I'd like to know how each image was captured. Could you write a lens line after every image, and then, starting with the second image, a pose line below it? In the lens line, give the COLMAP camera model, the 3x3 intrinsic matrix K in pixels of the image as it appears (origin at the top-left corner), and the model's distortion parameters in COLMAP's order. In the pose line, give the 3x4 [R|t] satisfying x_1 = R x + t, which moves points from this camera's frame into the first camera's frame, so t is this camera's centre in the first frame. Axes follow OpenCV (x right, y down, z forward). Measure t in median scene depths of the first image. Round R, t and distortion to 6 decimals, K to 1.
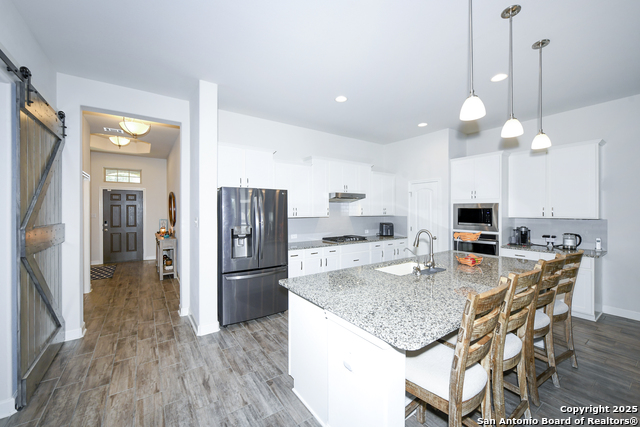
lens RADIAL K [[268.1, 0, 316.9], [0, 268.1, 207.9], [0, 0, 1]] dist [0.003224, 0.000066]
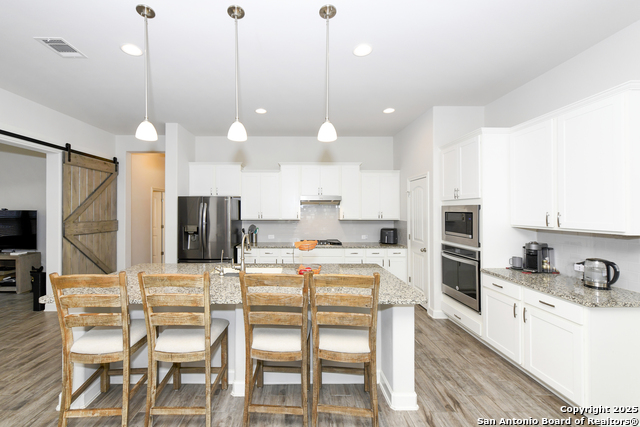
lens RADIAL K [[262.5, 0, 292.7], [0, 262.5, 211.6], [0, 0, 1]] dist [0.000803, -0.000146]
pose [[0.823795, 0.003760, -0.566875, 0.616061], [0.003096, 0.999933, 0.011132, -0.009030], [0.566879, -0.010925, 0.823729, 0.165952]]
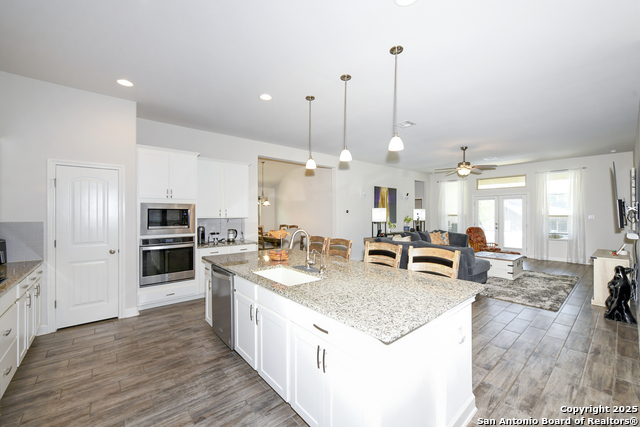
lens RADIAL K [[260.5, 0, 318.9], [0, 260.5, 211.5], [0, 0, 1]] dist [0.001769, 0.000135]
pose [[-0.103836, 0.007283, 0.994568, -0.319251], [-0.008659, 0.999929, -0.008227, 0.011864], [-0.994557, -0.009466, -0.103765, 0.592981]]
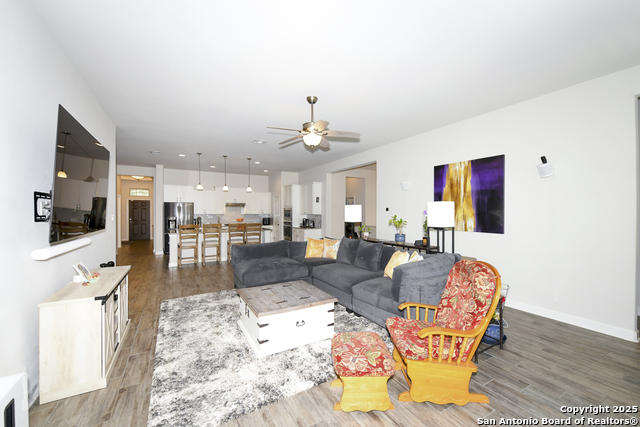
lens RADIAL K [[249.2, 0, 322.5], [0, 249.2, 216.4], [0, 0, 1]] dist [-0.000344, -0.000137]
pose [[0.998505, 0.000031, -0.054669, 0.966347], [0.001405, 0.999655, 0.026225, -0.000693], [0.054650, -0.026263, 0.998160, -0.973889]]
